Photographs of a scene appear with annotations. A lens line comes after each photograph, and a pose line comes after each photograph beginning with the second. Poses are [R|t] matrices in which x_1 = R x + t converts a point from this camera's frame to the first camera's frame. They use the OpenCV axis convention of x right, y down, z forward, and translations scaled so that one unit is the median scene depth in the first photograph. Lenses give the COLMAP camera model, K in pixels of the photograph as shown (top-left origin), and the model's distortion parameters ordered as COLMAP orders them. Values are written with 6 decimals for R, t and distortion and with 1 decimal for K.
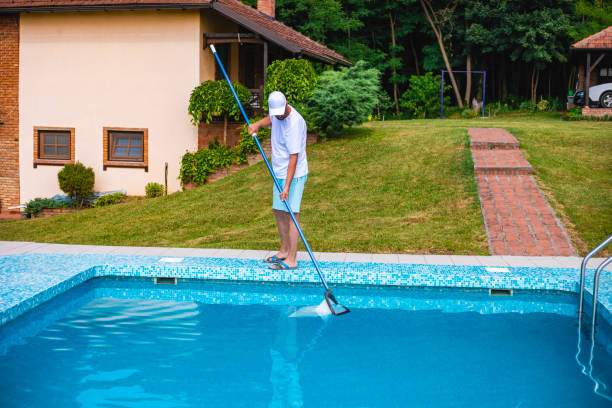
lens RADIAL K [[883.4, 0, 308.7], [0, 883.4, 205.9], [0, 0, 1]] dist [-0.093012, 0.000000]
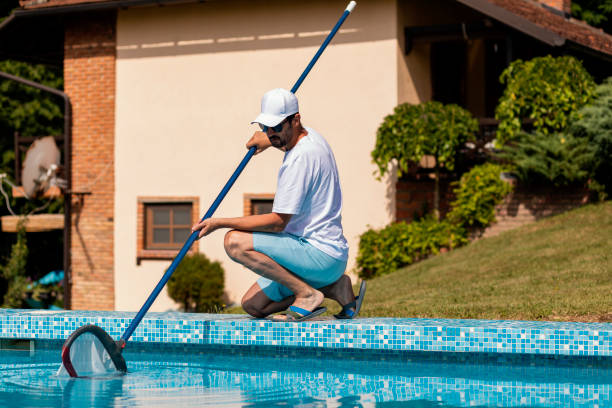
lens RADIAL K [[1456.1, 0, 303.8], [0, 1456.1, 206.2], [0, 0, 1]] dist [0.017162, 0.000000]
pose [[0.954769, -0.024265, -0.296357, 0.099679], [-0.013273, 0.992194, -0.123998, 0.041343], [0.297052, 0.122323, 0.946994, 0.085569]]
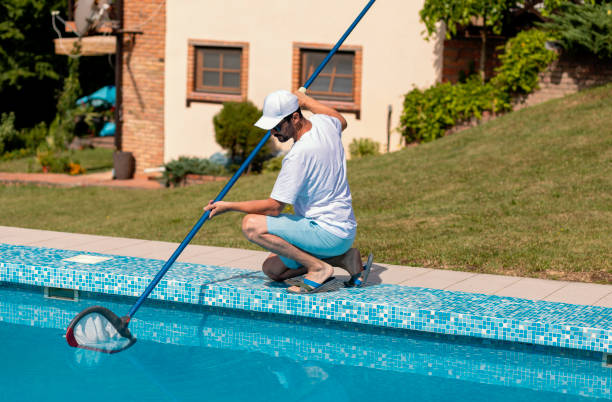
lens RADIAL K [[1501.3, 0, 305.8], [0, 1501.3, 202.3], [0, 0, 1]] dist [0.024417, 0.000000]
pose [[0.941816, 0.050957, -0.332245, 0.123389], [-0.047278, 0.998698, 0.019153, -0.001028], [0.332788, -0.002331, 0.942999, 0.042340]]
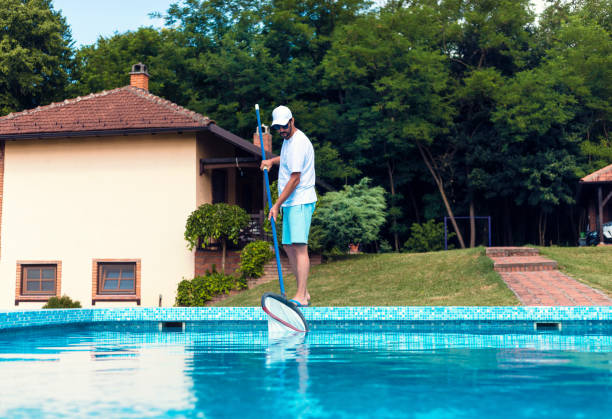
lens RADIAL K [[920.0, 0, 309.5], [0, 920.0, 207.6], [0, 0, 1]] dist [0.039669, 0.000000]
pose [[0.999709, -0.021730, 0.010463, -0.011500], [0.023377, 0.979765, -0.198780, 0.060278], [-0.005932, 0.198967, 0.979988, 0.021427]]
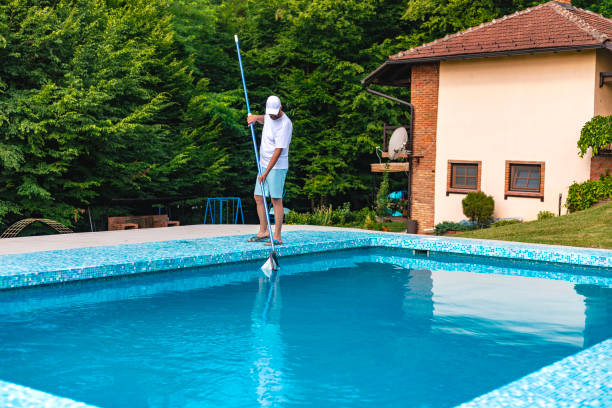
lens RADIAL K [[883.1, 0, 312.8], [0, 883.1, 205.3], [0, 0, 1]] dist [0.036283, 0.000000]
pose [[0.853866, 0.030022, -0.519626, 0.146626], [-0.061290, 0.997189, -0.043098, 0.031240], [0.516872, 0.068648, 0.853306, -0.080962]]
